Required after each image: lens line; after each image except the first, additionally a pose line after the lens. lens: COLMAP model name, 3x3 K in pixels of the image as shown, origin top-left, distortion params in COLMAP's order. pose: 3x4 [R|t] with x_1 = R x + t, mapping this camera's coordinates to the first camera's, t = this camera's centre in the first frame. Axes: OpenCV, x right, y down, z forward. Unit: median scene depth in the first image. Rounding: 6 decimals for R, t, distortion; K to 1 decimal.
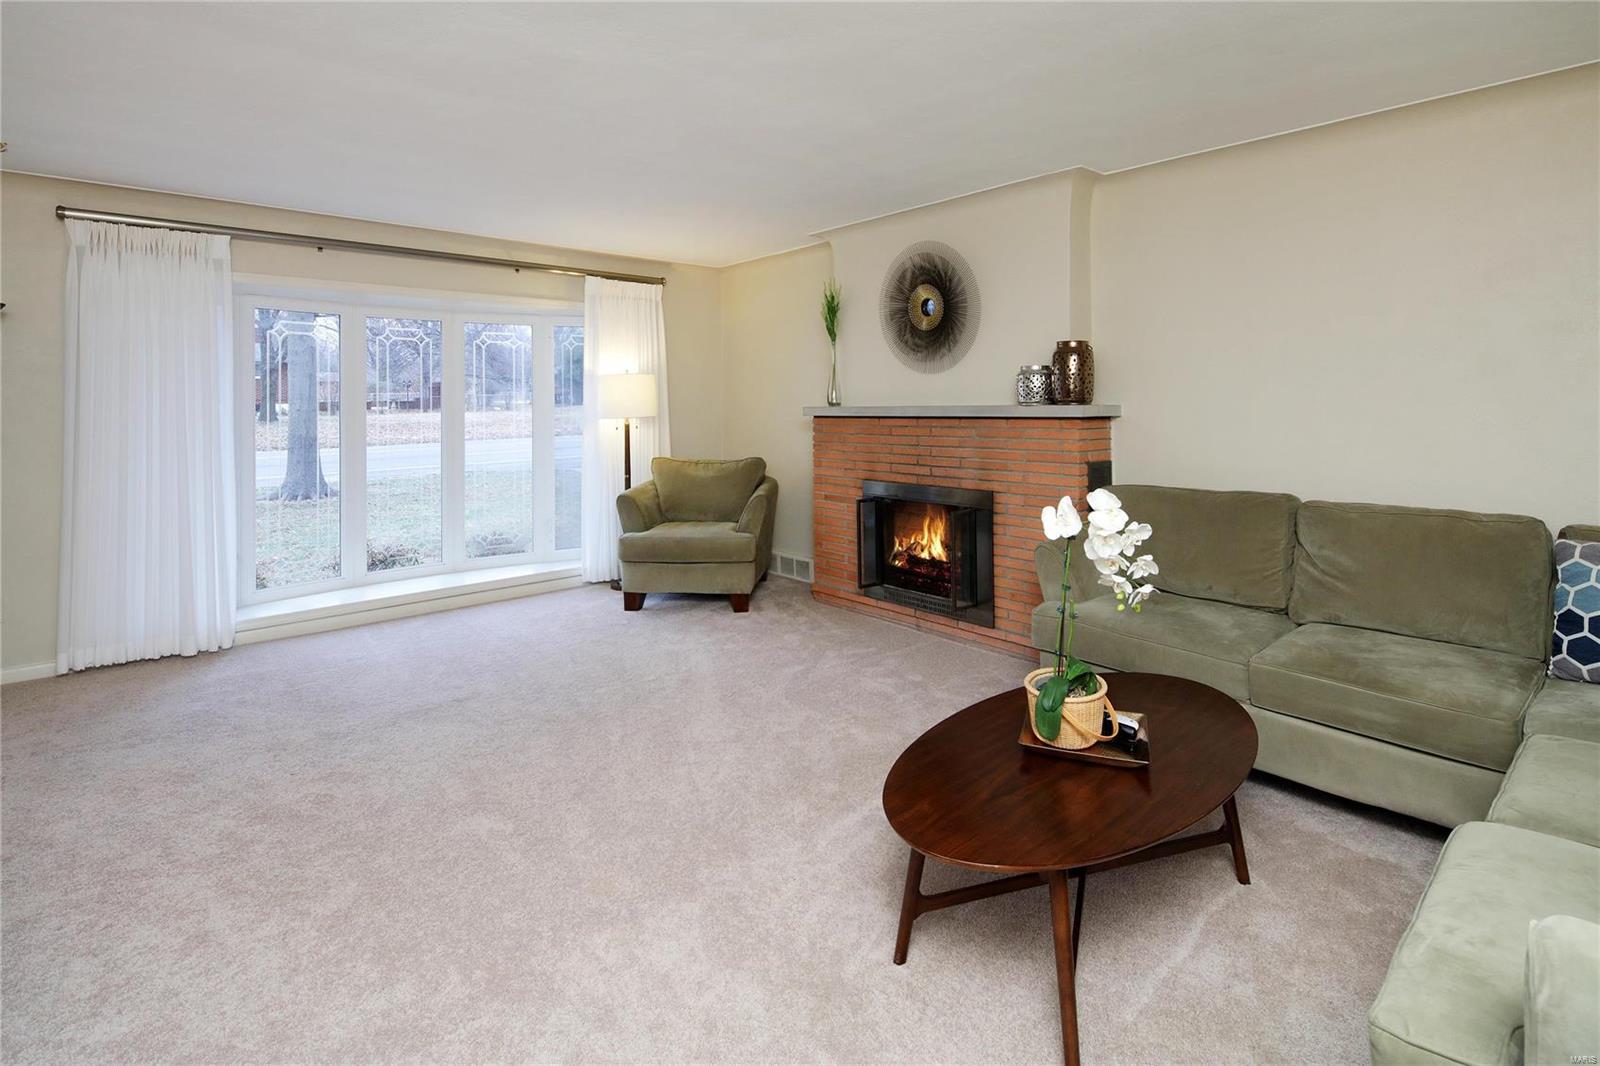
lens RADIAL K [[770.4, 0, 799.6], [0, 770.4, 515.7], [0, 0, 1]] dist [-0.000122, 0.000027]
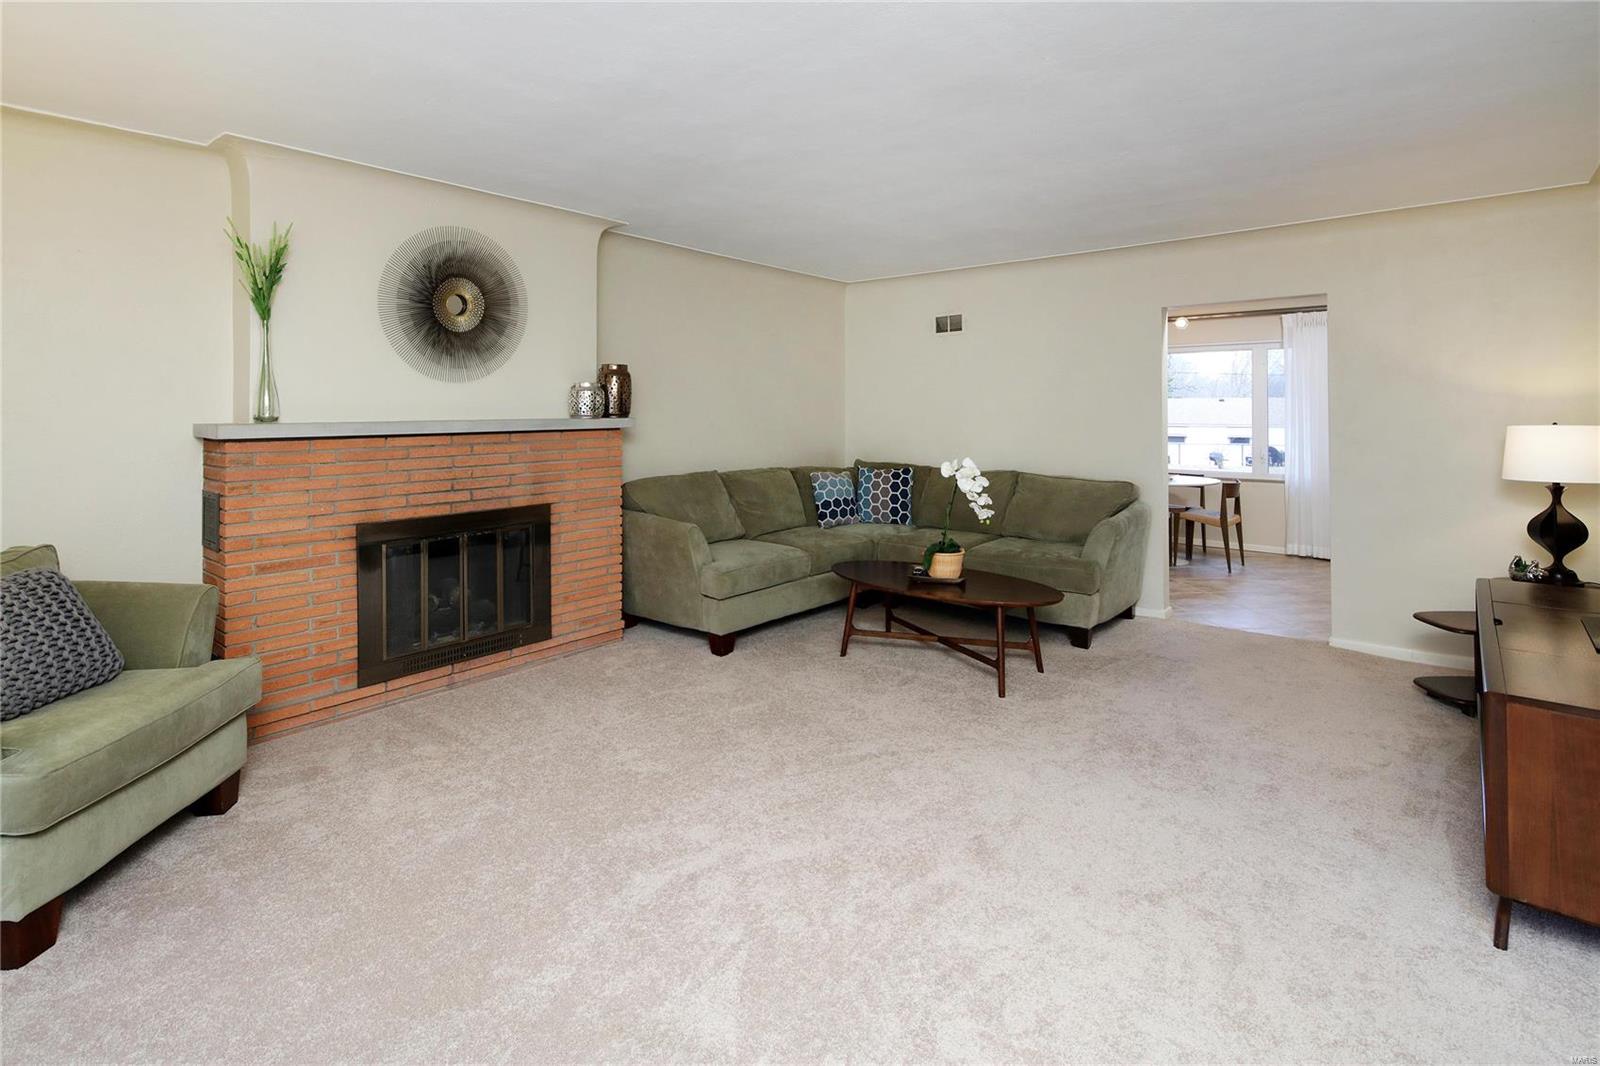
lens RADIAL K [[757.3, 0, 800.0], [0, 757.3, 533.0], [0, 0, 1]] dist [0.002158, 0.000239]
pose [[-0.158364, -0.144677, 0.976724, -0.762385], [0.152269, 0.973795, 0.168931, -0.108939], [-0.975569, 0.175478, -0.132184, 0.792167]]
